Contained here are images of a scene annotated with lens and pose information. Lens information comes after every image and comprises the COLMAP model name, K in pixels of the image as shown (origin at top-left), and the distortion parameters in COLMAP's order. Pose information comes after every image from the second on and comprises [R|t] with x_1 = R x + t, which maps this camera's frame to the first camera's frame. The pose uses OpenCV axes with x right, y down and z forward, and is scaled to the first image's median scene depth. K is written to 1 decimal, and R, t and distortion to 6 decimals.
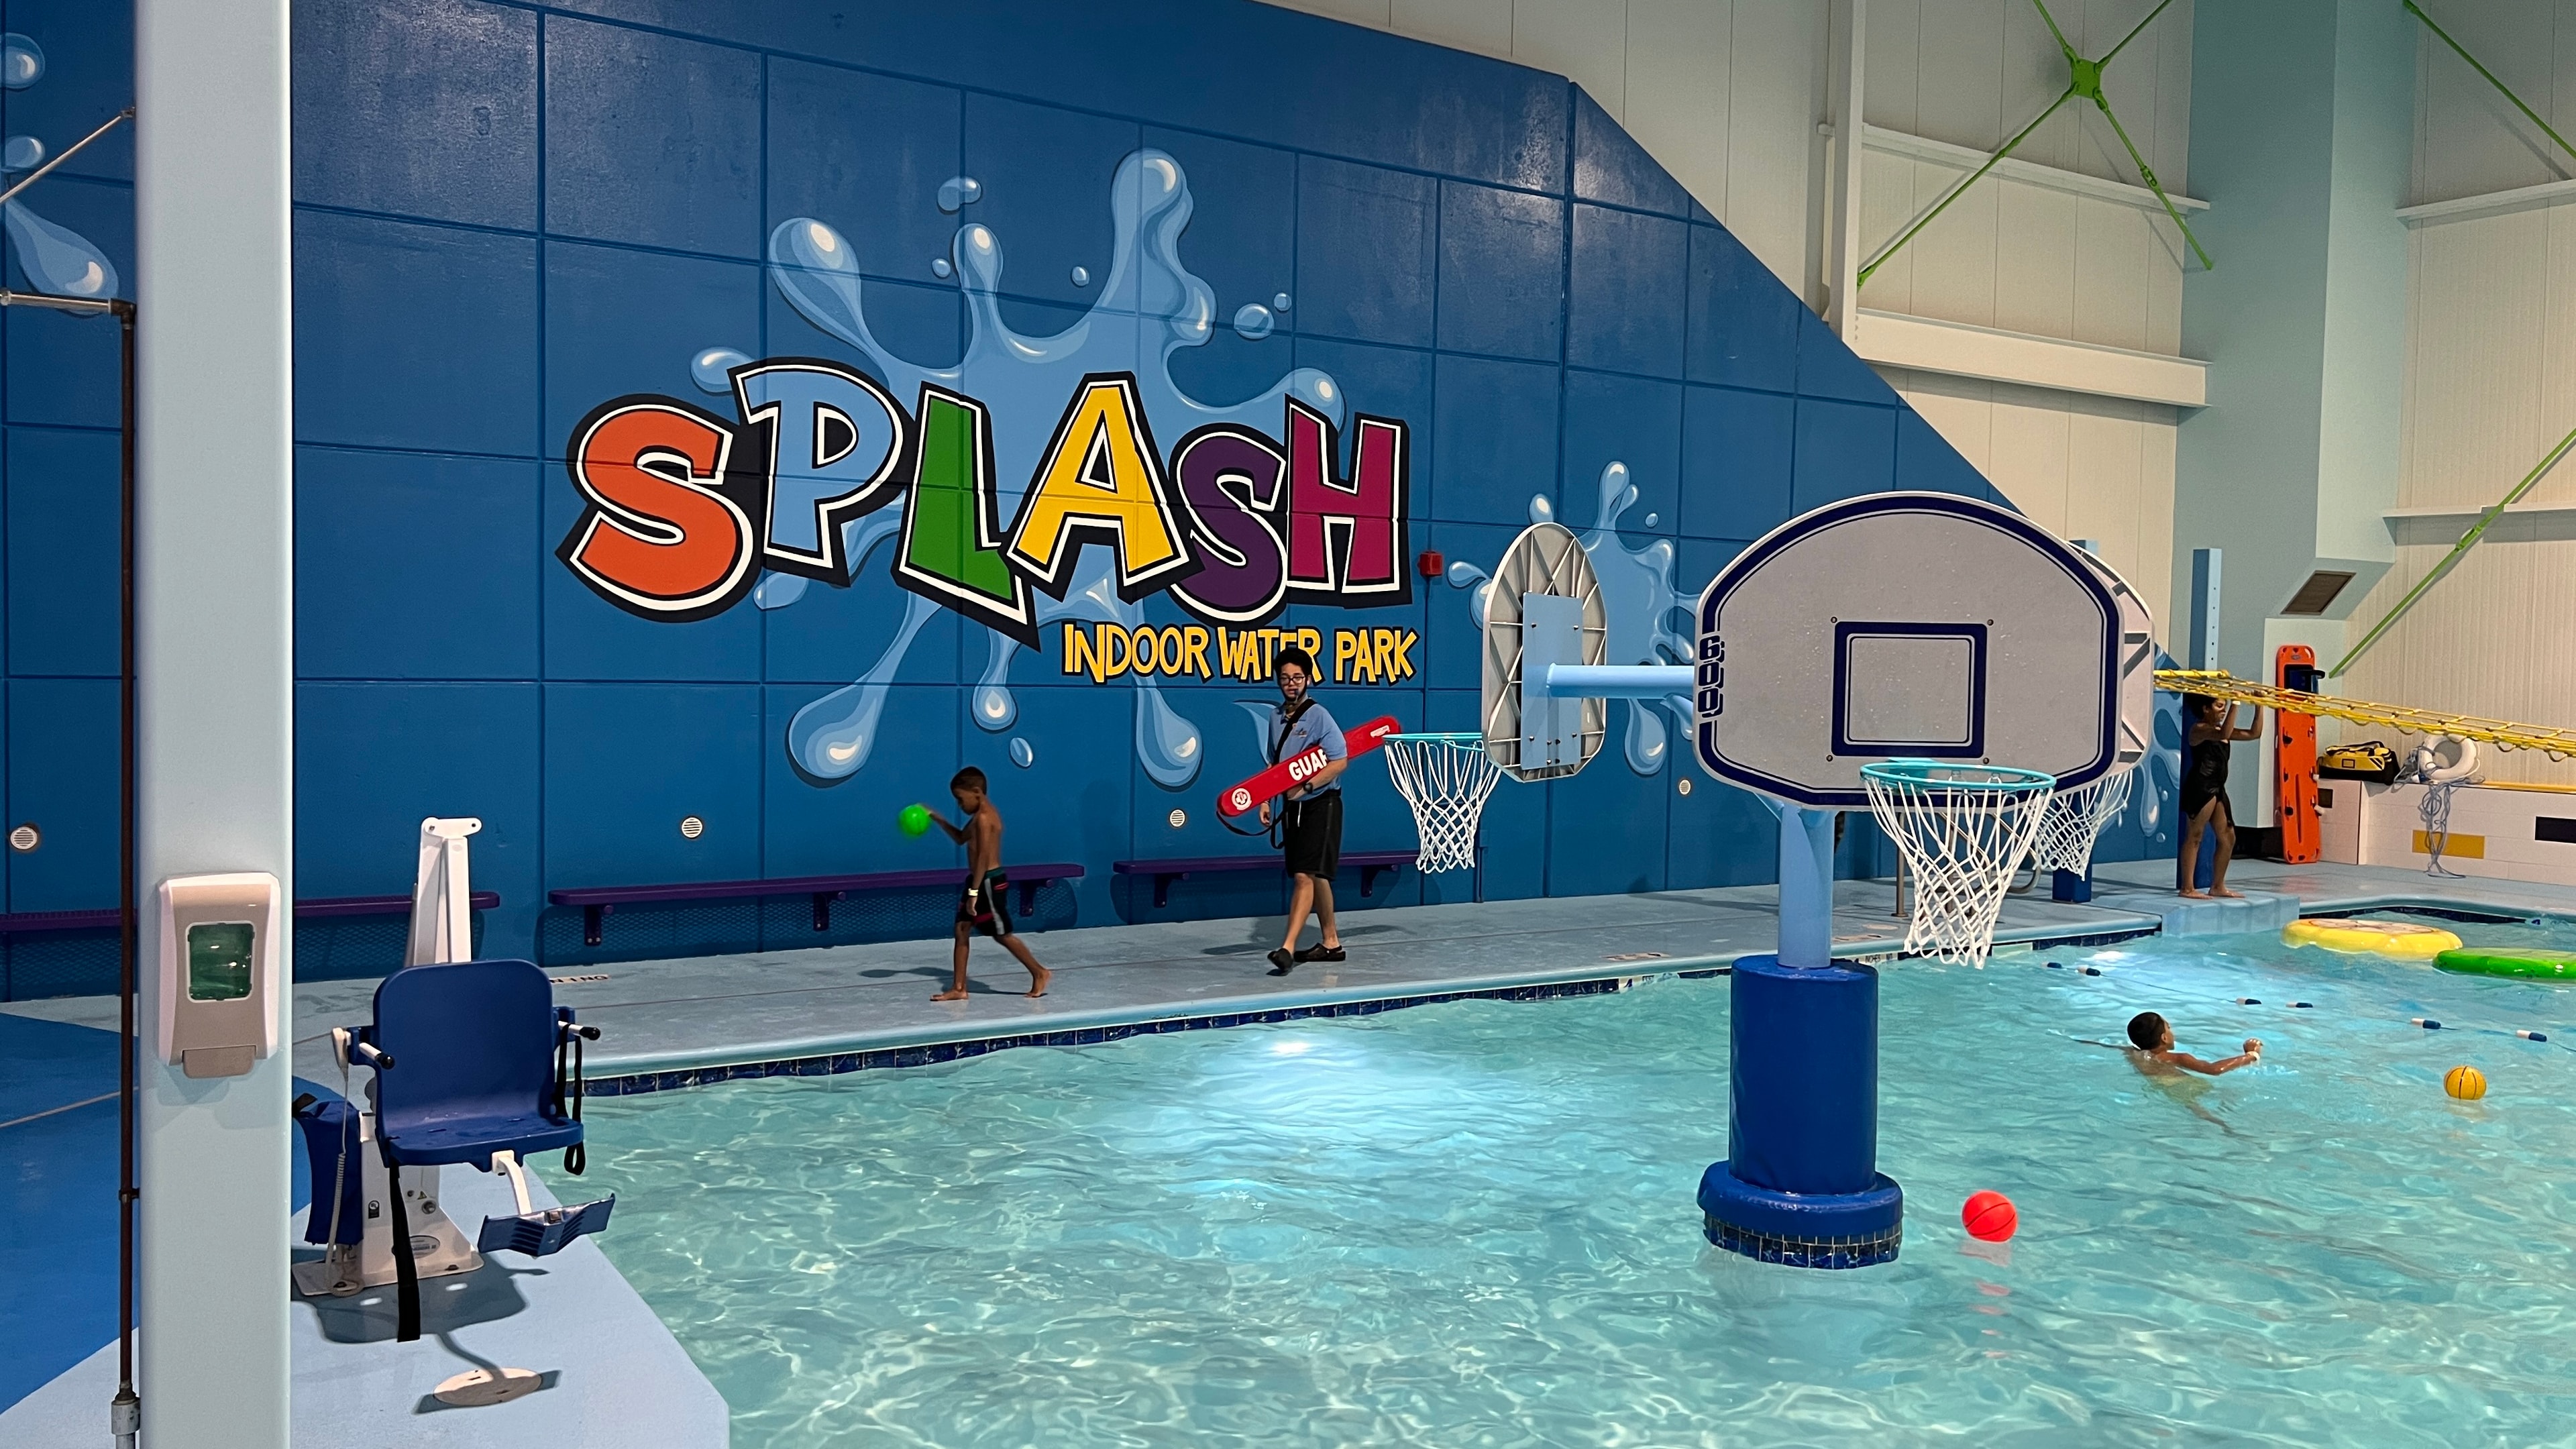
lens RADIAL K [[1904.6, 0, 1295.0], [0, 1904.6, 709.5], [0, 0, 1]] dist [0.045009, -0.051824]
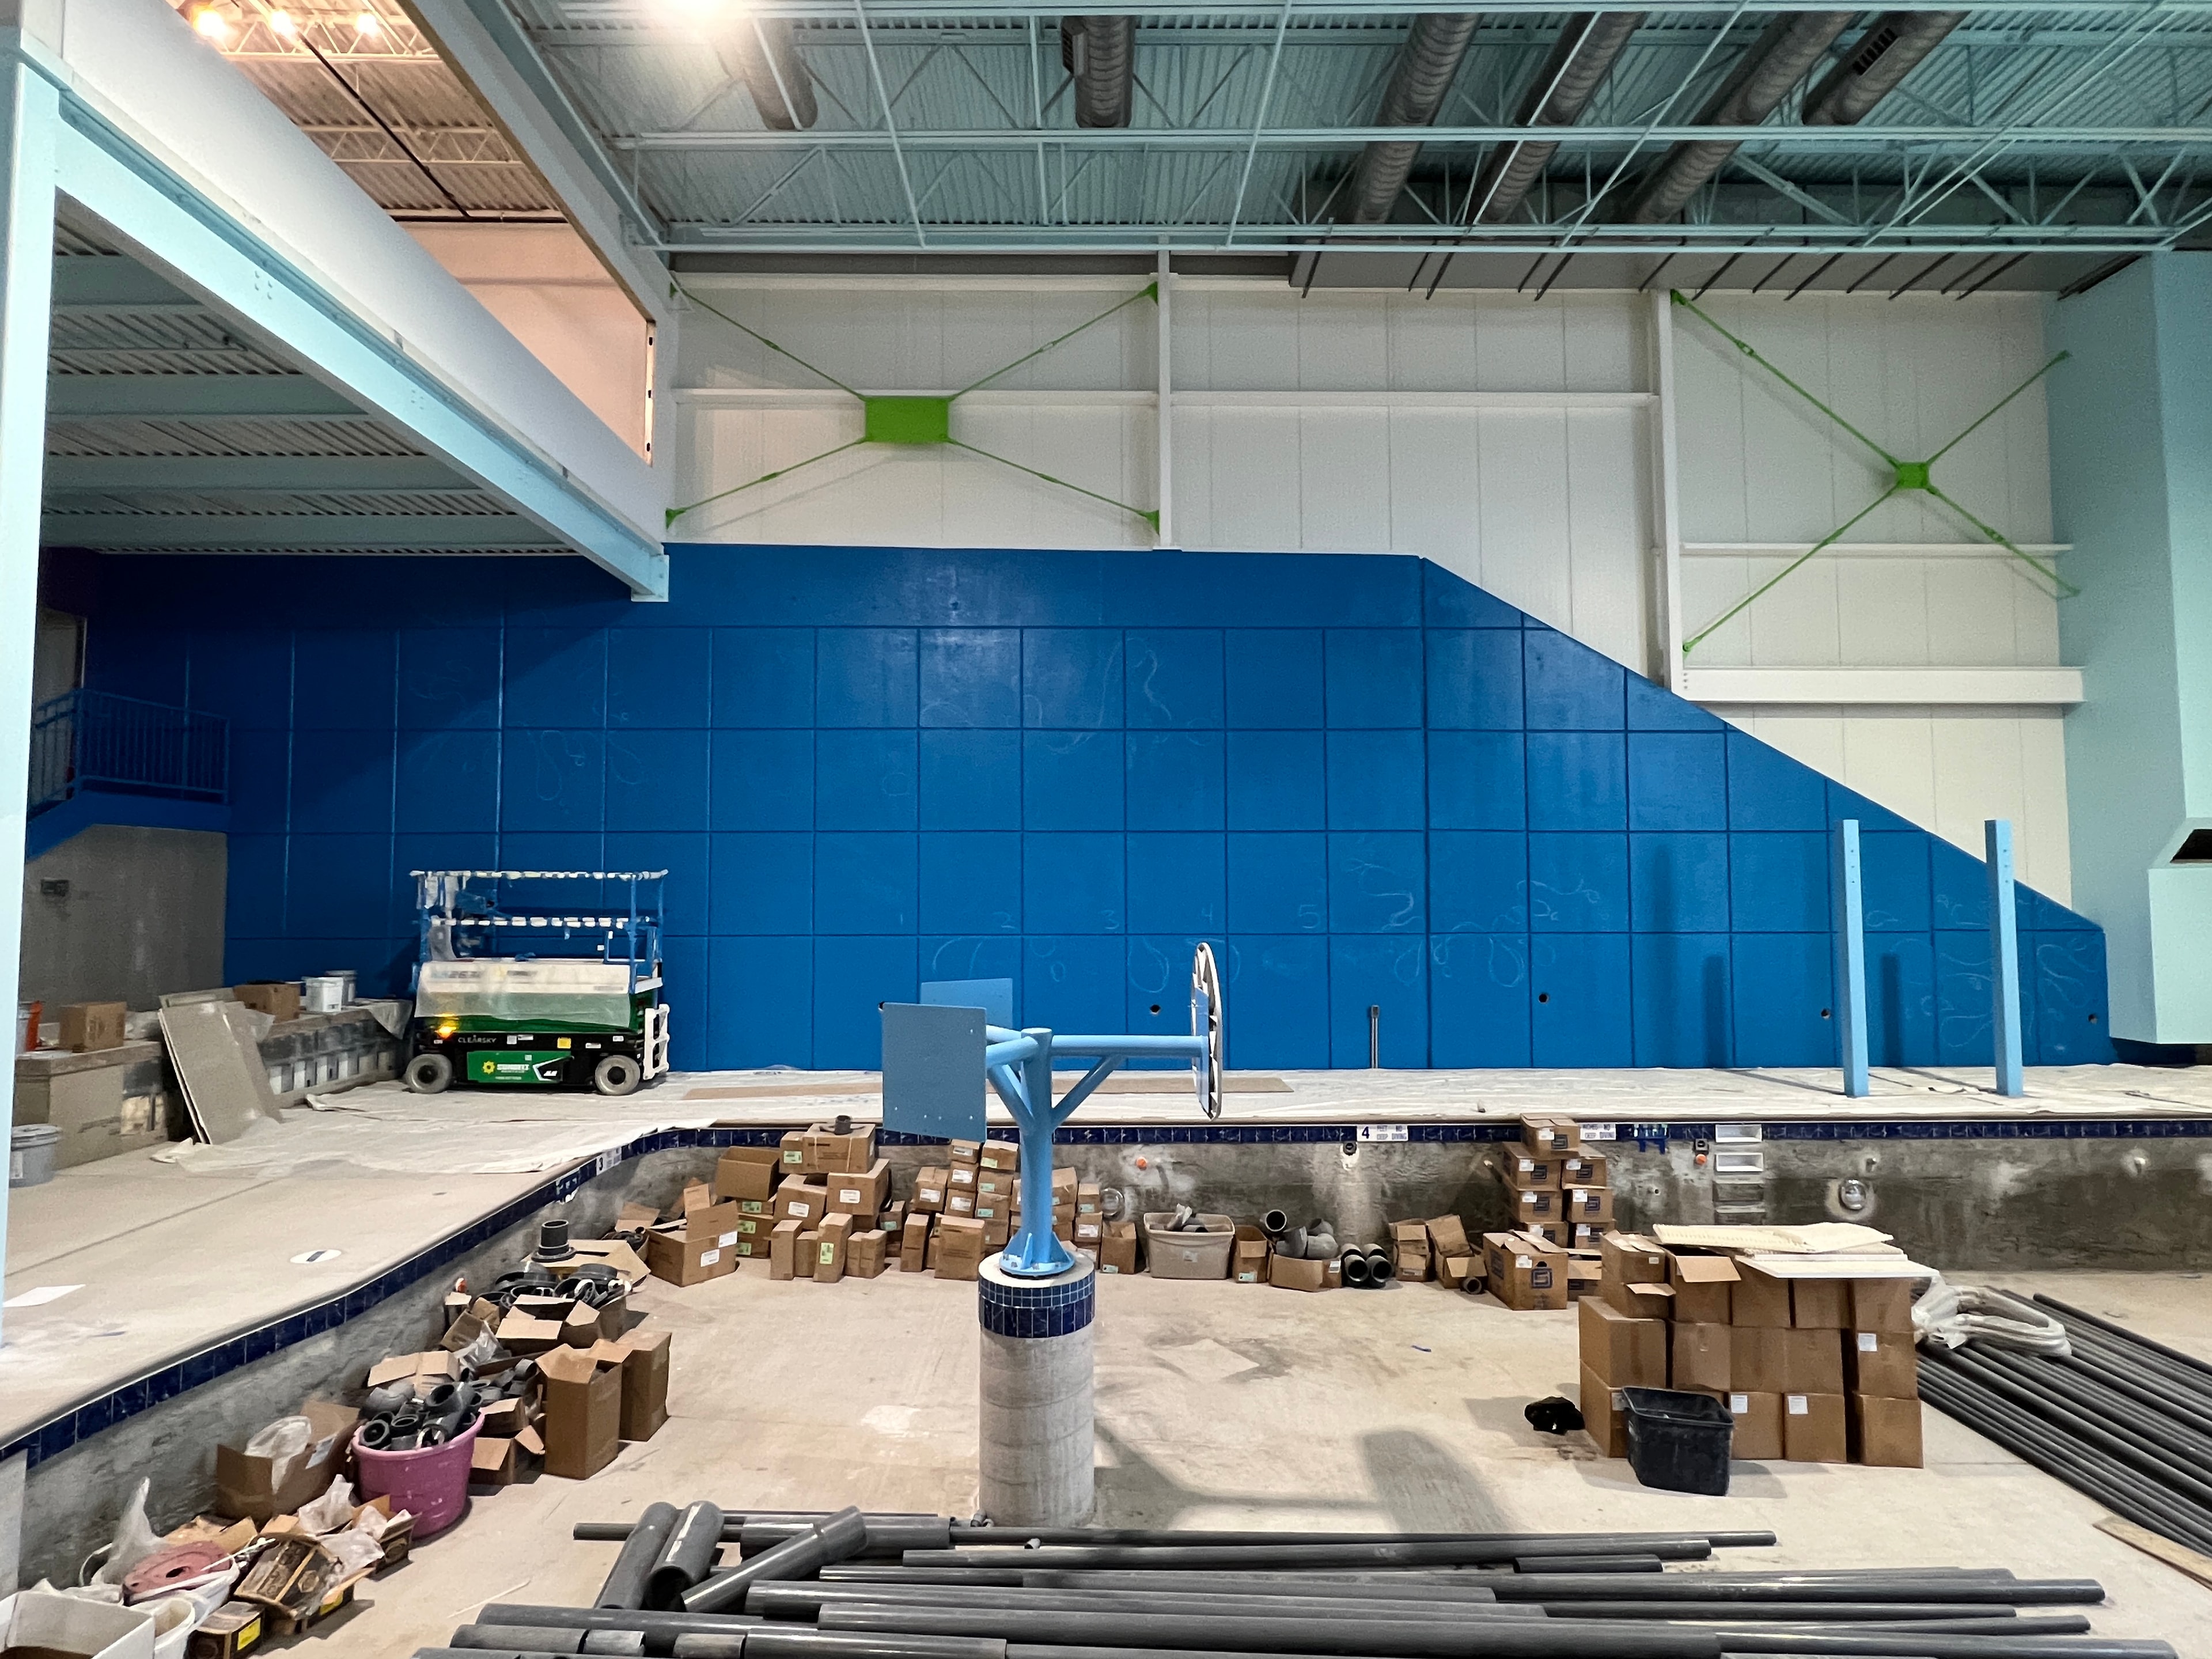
lens RADIAL K [[1071.3, 0, 1103.9], [0, 1071.3, 834.0], [0, 0, 1]] dist [-0.008329, 0.000191]
pose [[0.856976, -0.051123, -0.512814, 0.411323], [0.003324, 0.995595, -0.093696, -0.013005], [0.515345, 0.078591, 0.853372, 0.120939]]
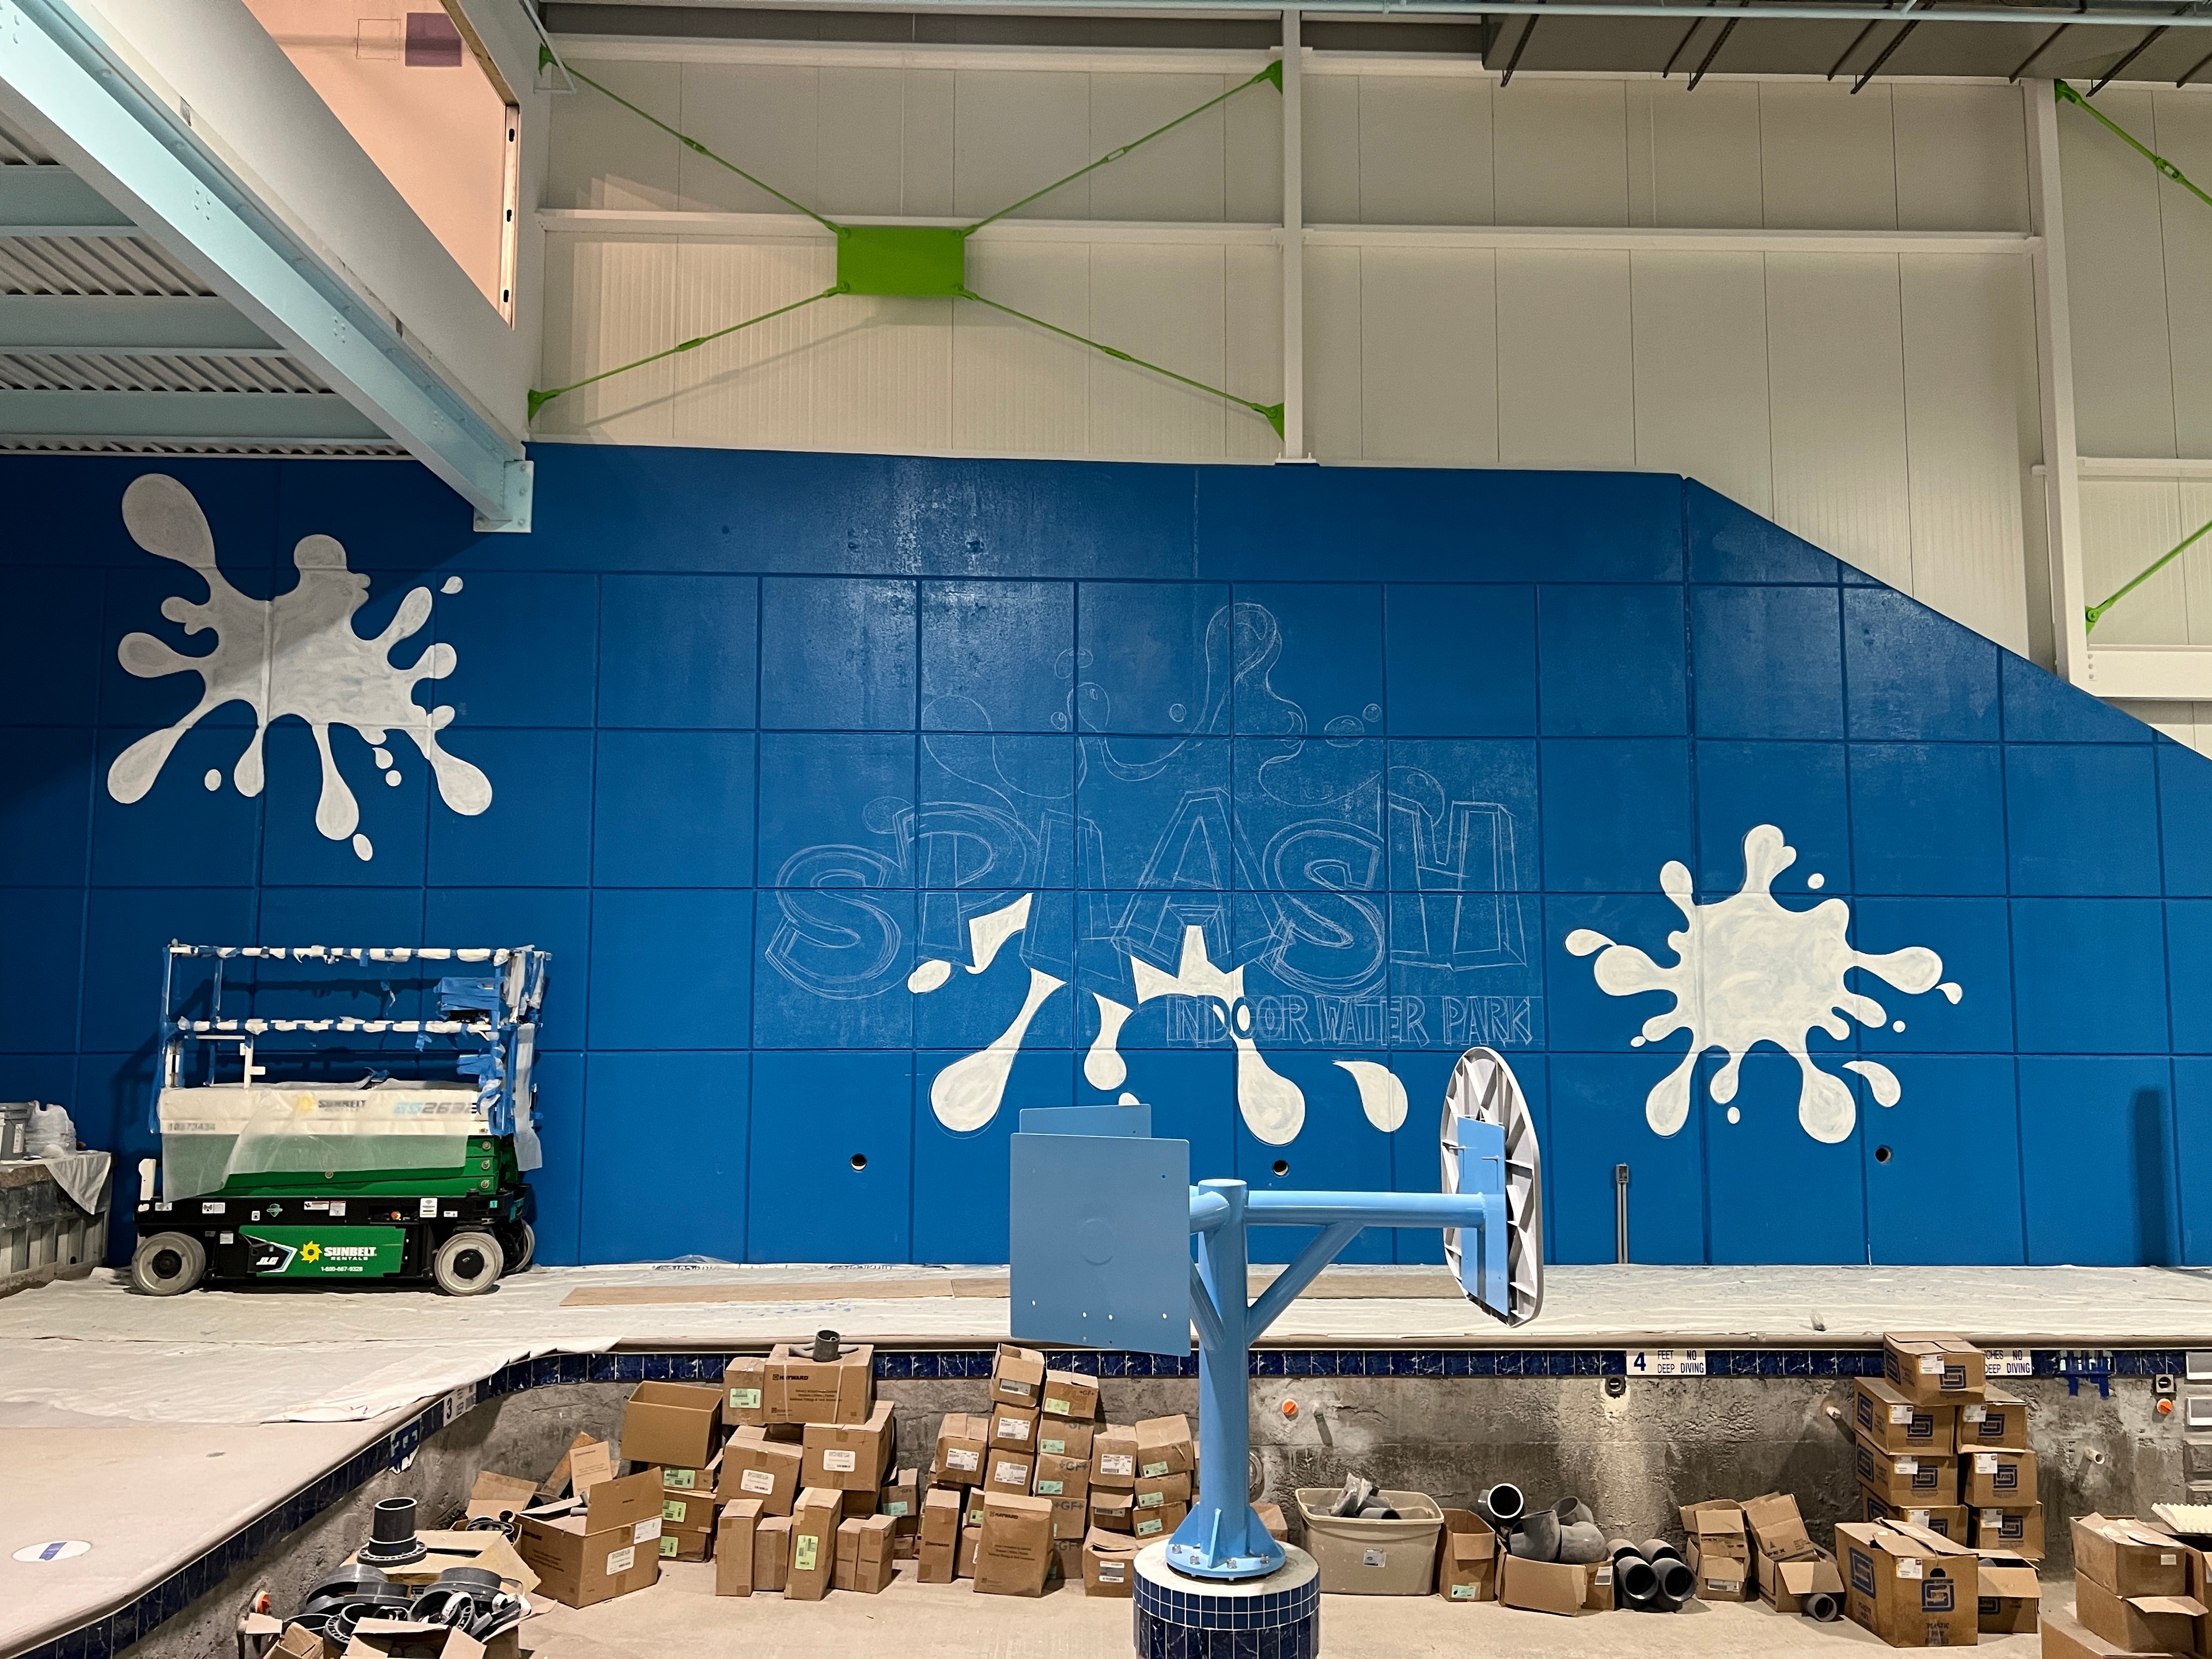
lens RADIAL K [[1637.2, 0, 1115.0], [0, 1637.2, 837.3], [0, 0, 1]] dist [0.048244, -0.054456]
pose [[0.865299, -0.068198, -0.496596, 0.350119], [-0.001203, 0.990416, -0.138112, -0.004007], [0.501255, 0.120106, 0.856923, 0.090946]]
